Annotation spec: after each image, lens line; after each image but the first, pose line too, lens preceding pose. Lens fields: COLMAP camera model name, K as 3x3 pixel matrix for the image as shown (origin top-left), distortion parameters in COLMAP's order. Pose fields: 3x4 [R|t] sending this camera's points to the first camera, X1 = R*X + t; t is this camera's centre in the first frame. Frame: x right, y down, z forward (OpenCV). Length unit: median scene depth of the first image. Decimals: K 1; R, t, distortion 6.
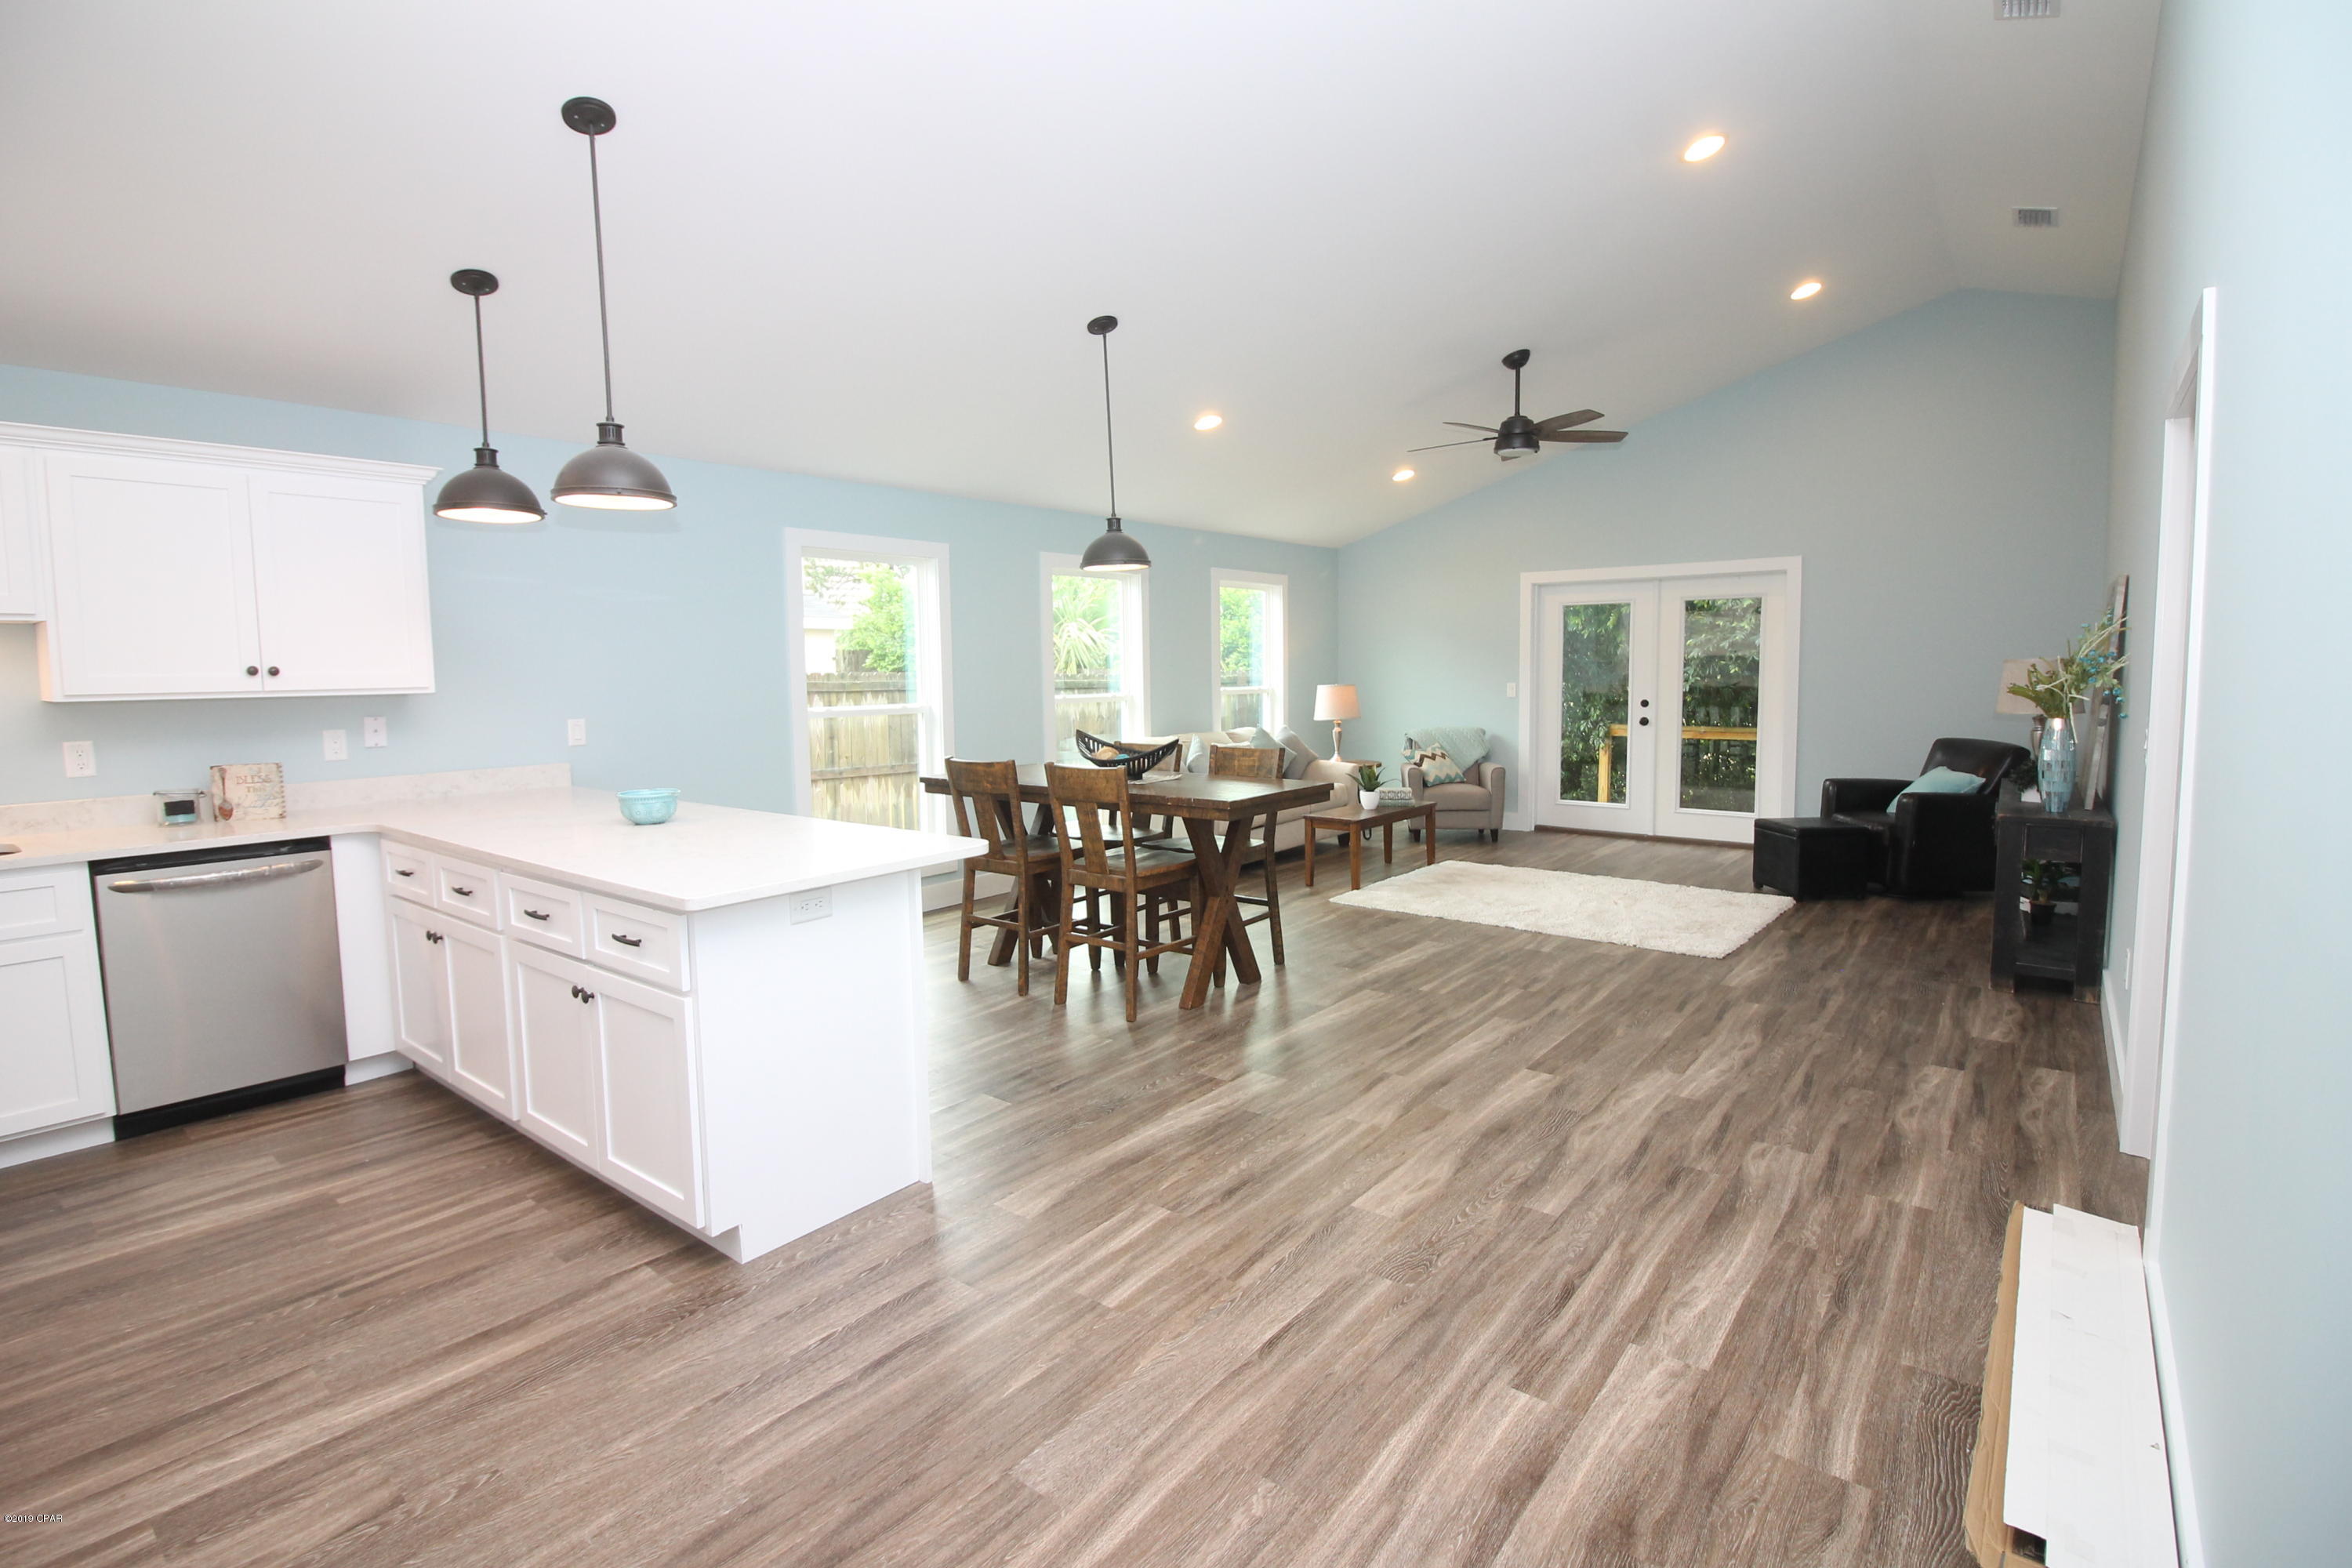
lens RADIAL K [[1090.7, 0, 1184.6], [0, 1090.7, 756.7], [0, 0, 1]] dist [0.000961, -0.013469]
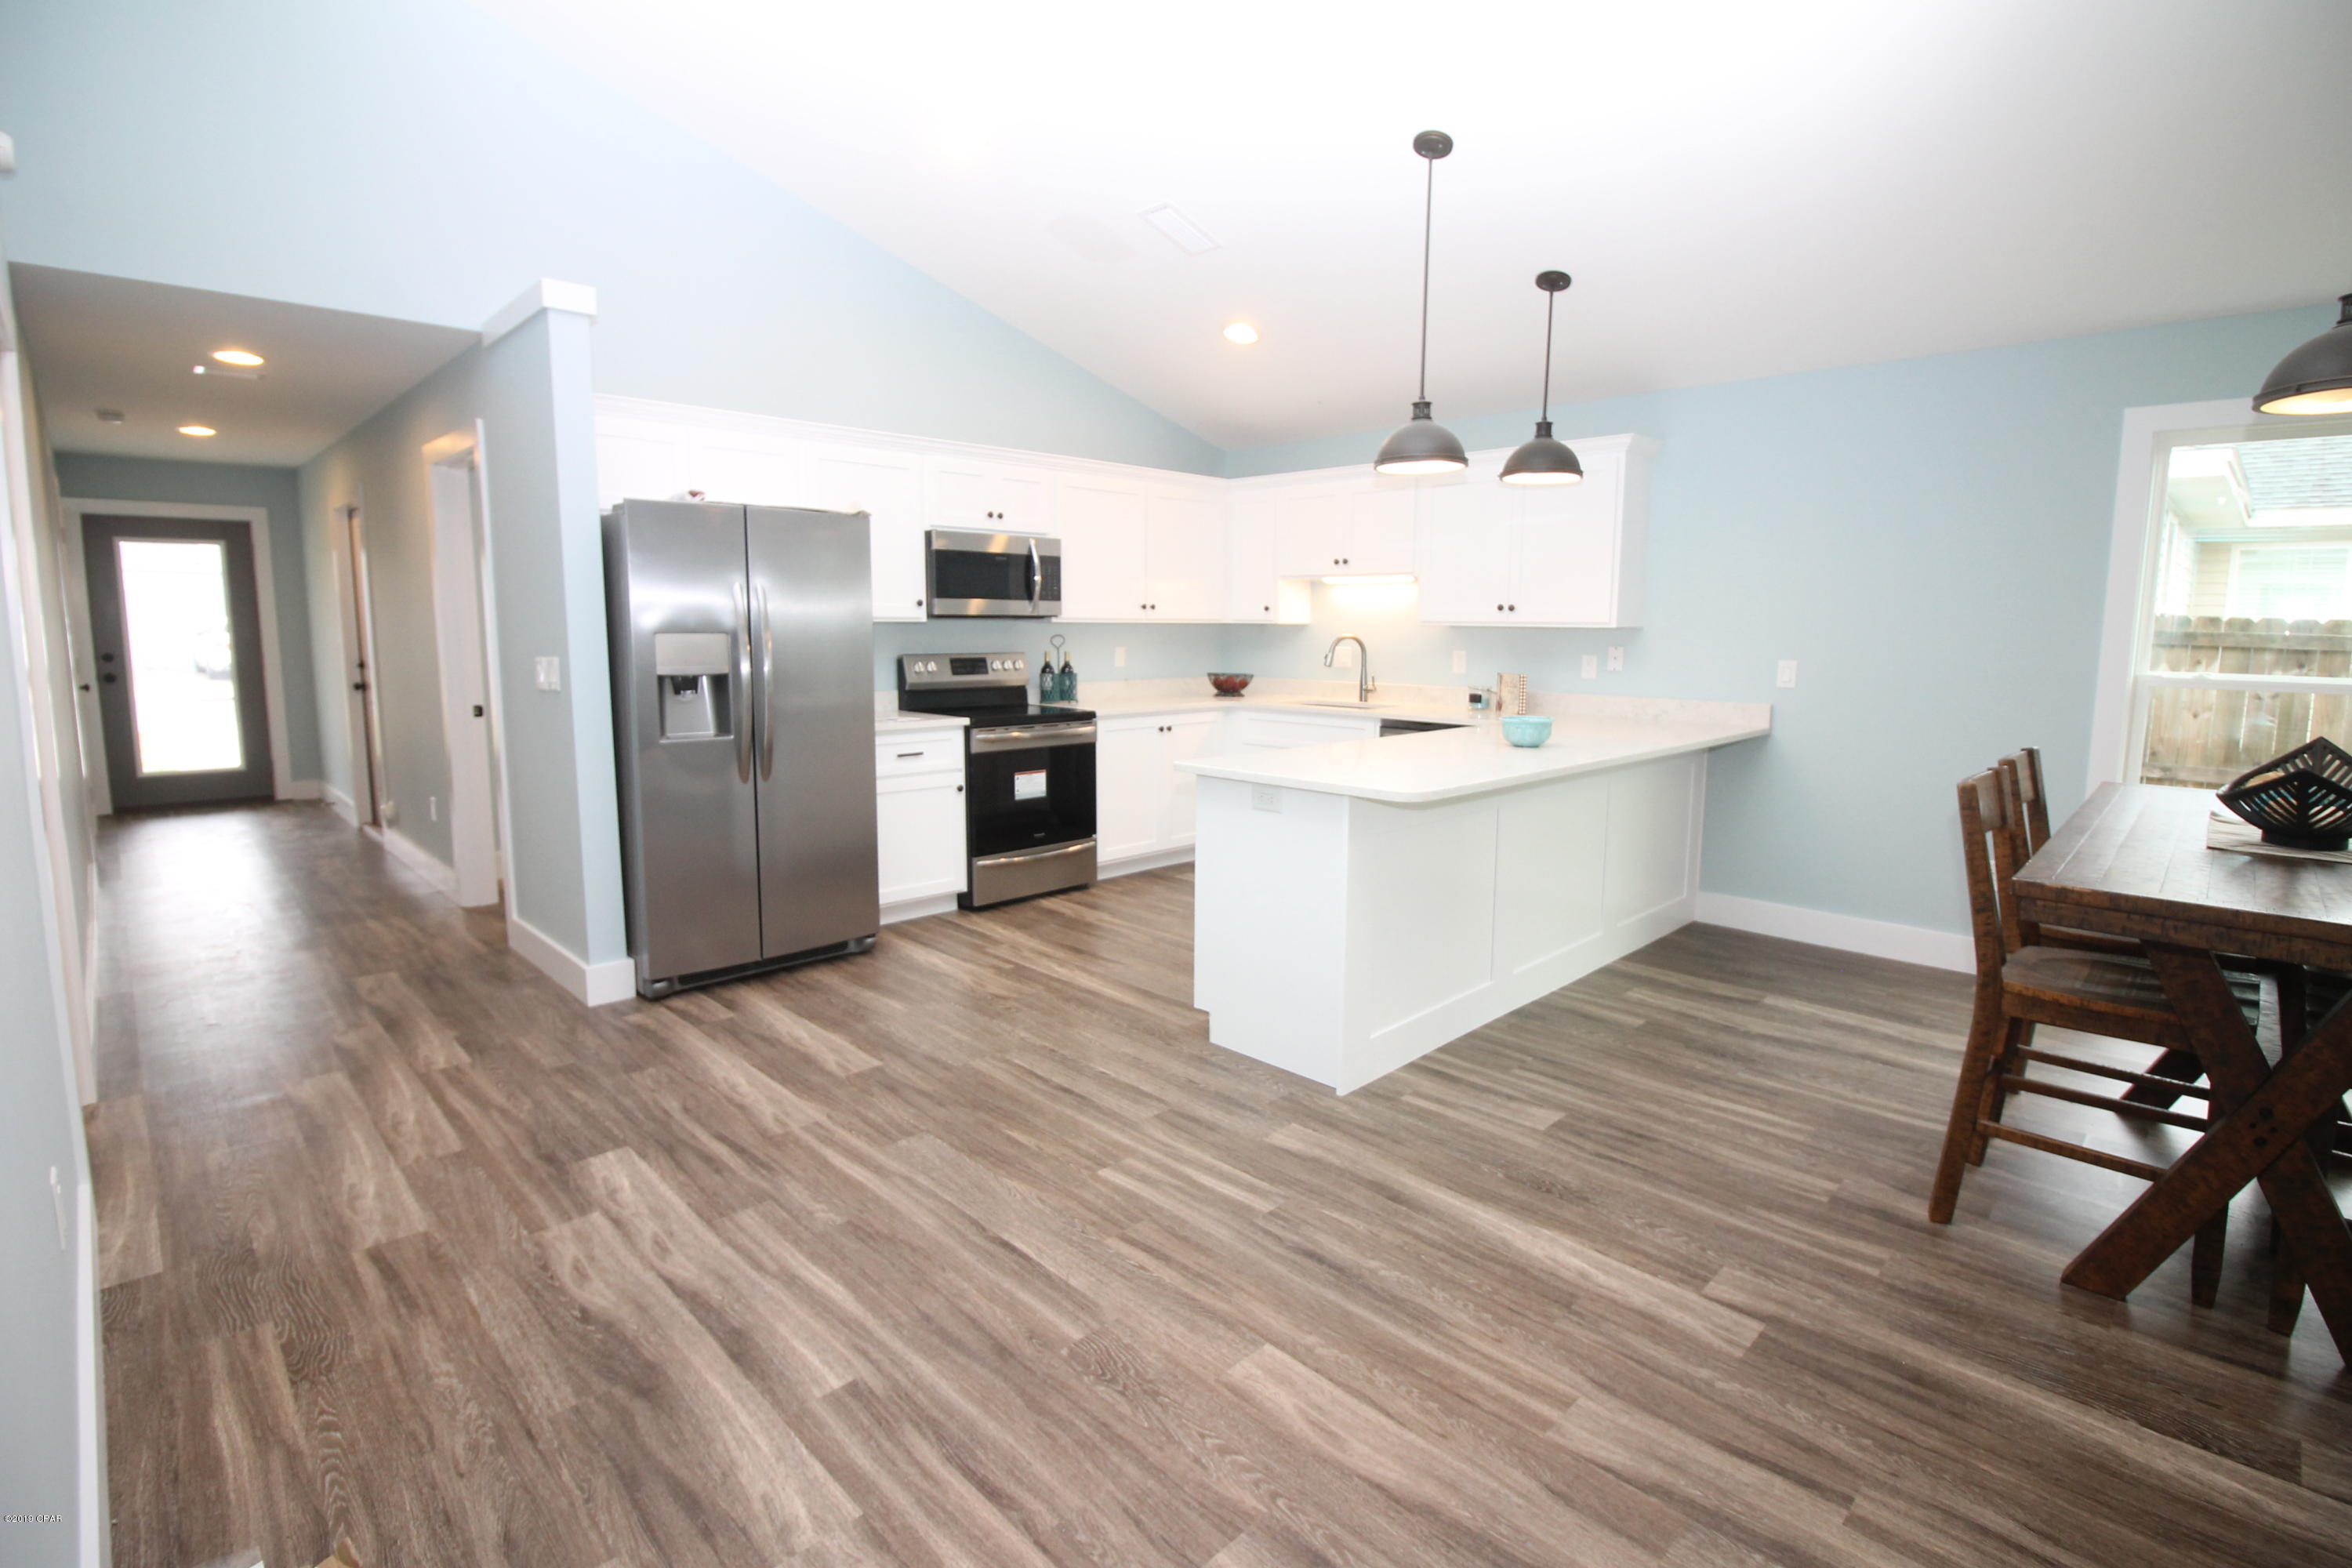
lens RADIAL K [[1101.0, 0, 1179.6], [0, 1101.0, 755.1], [0, 0, 1]] dist [0.002569, -0.014301]
pose [[-0.120310, 0.133108, -0.983772, 0.671110], [-0.088498, 0.985587, 0.144177, -0.062233], [0.988784, 0.104408, -0.106796, 0.791374]]
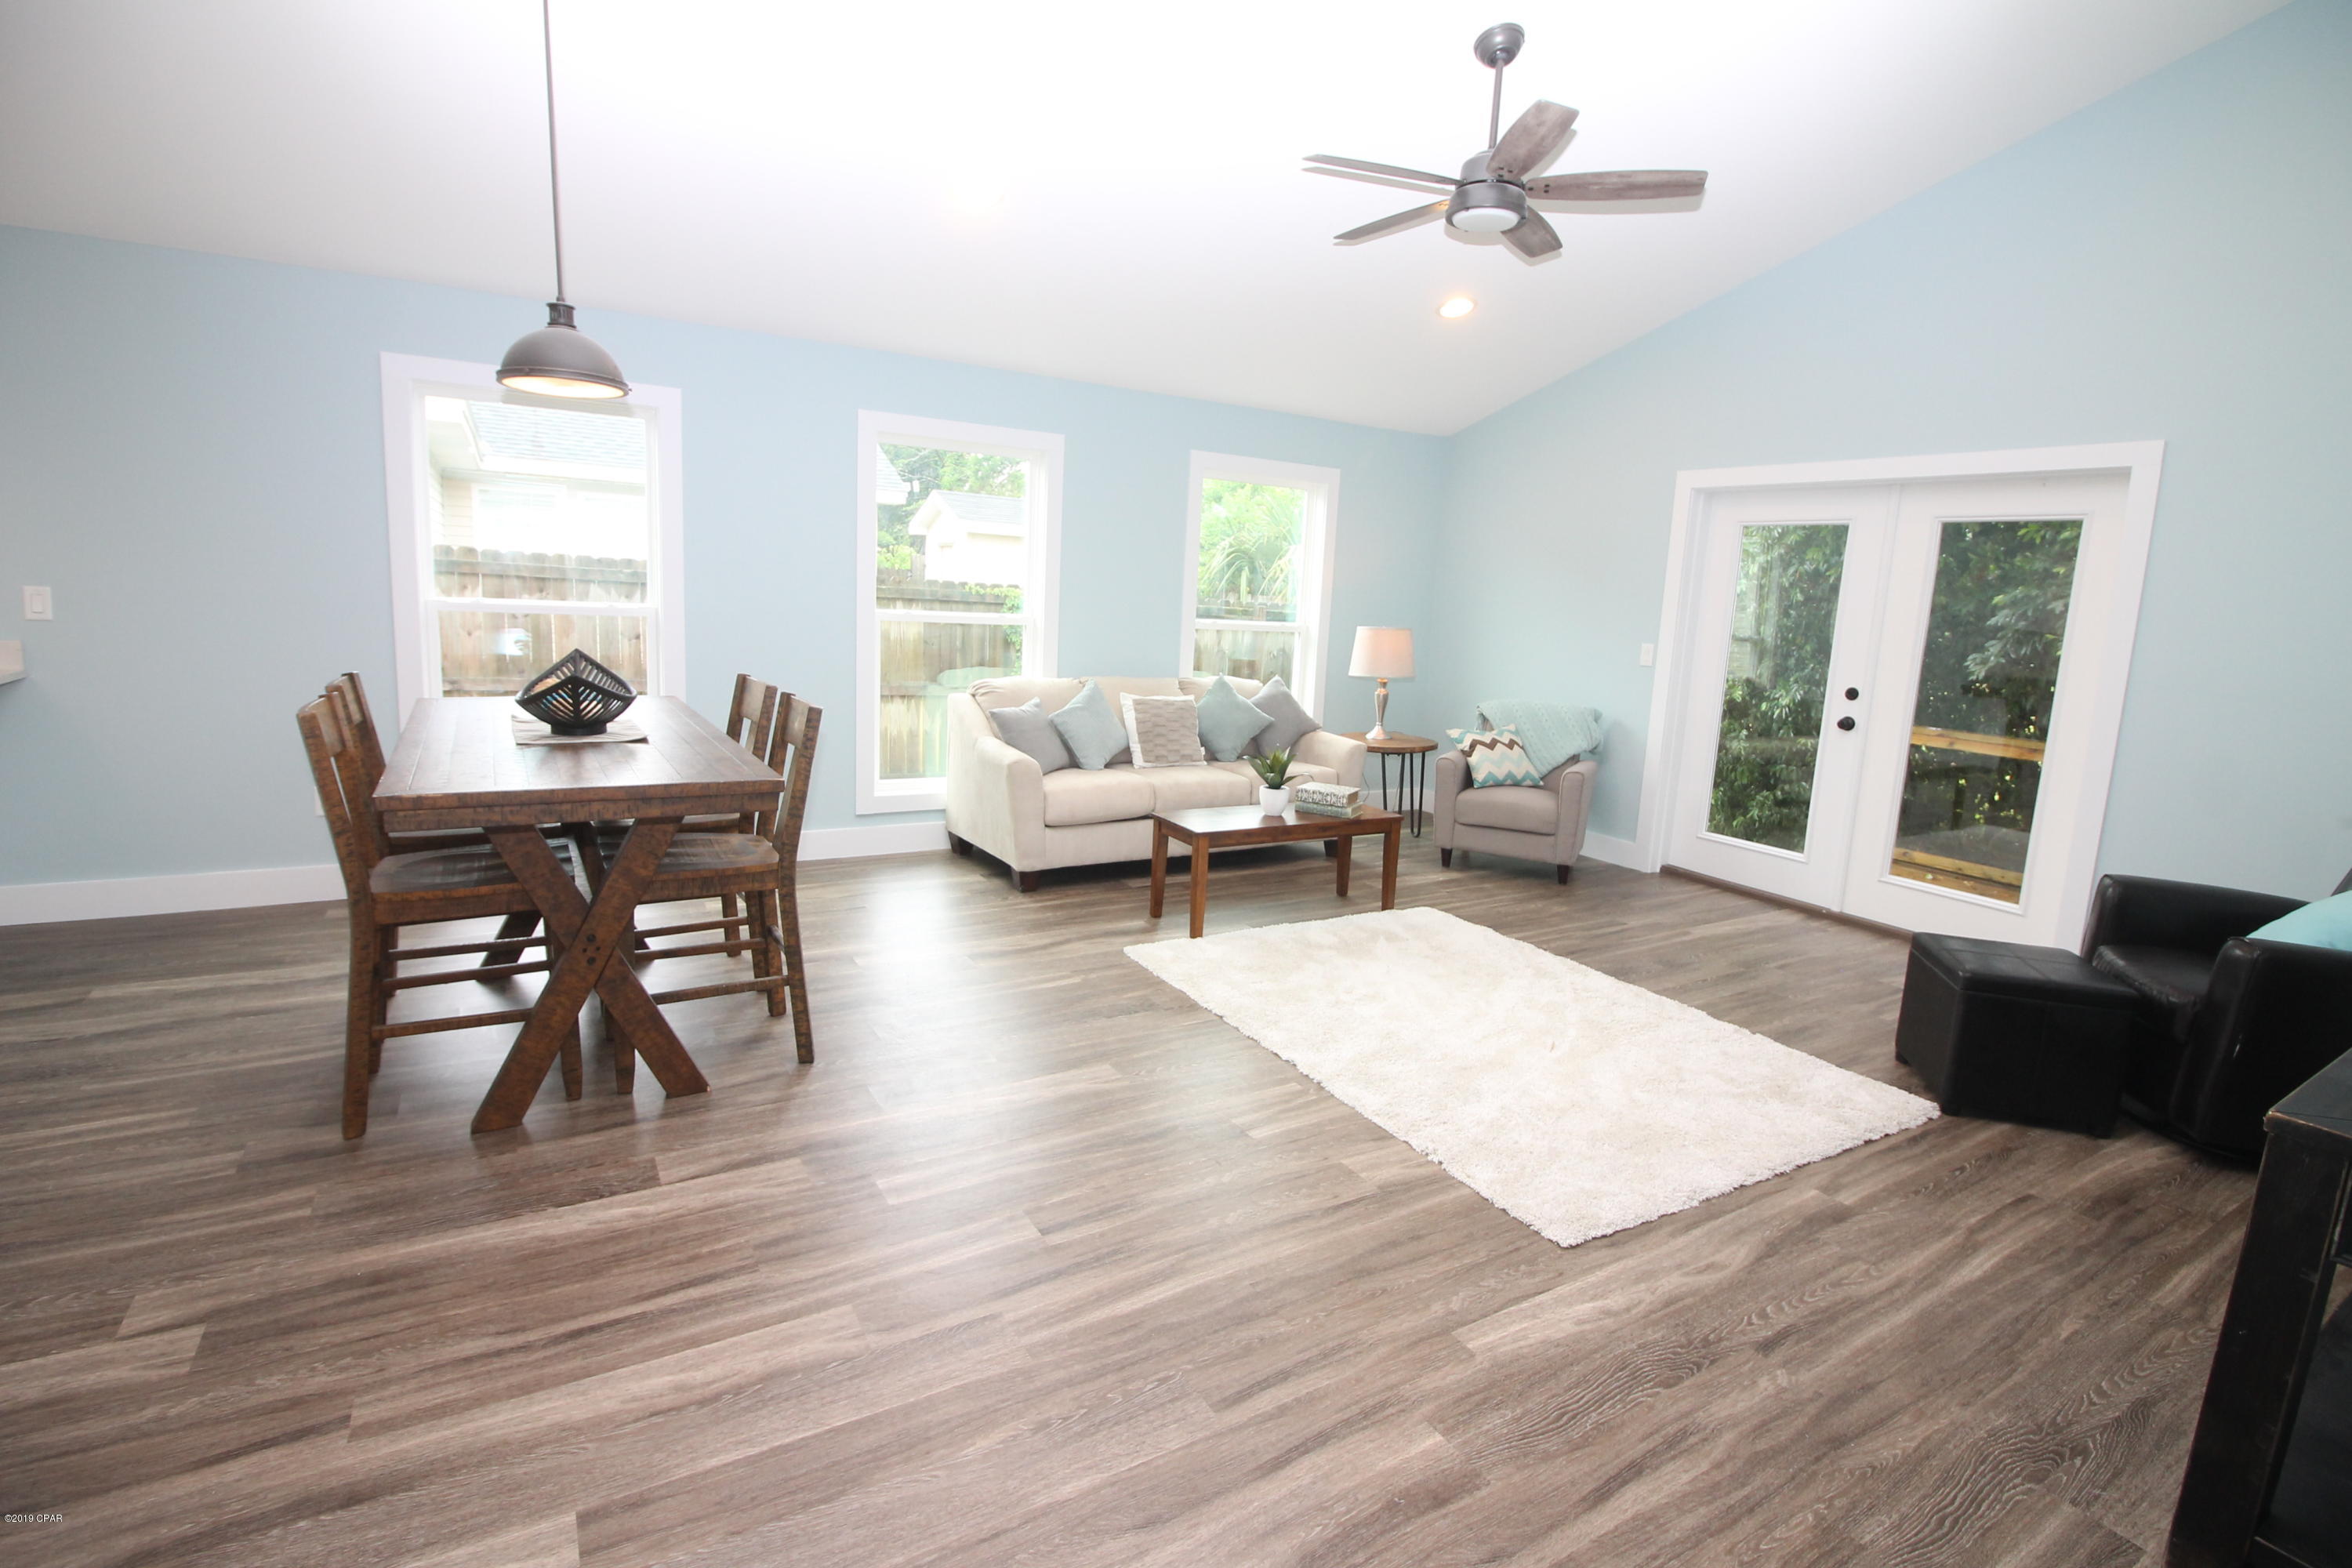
lens RADIAL K [[1096.9, 0, 1188.4], [0, 1096.9, 760.1], [0, 0, 1]] dist [-0.001311, -0.013624]
pose [[0.936036, 0.112521, -0.333431, 0.691492], [-0.091501, 0.992734, 0.078142, -0.063971], [0.339801, -0.042634, 0.939531, 0.748738]]
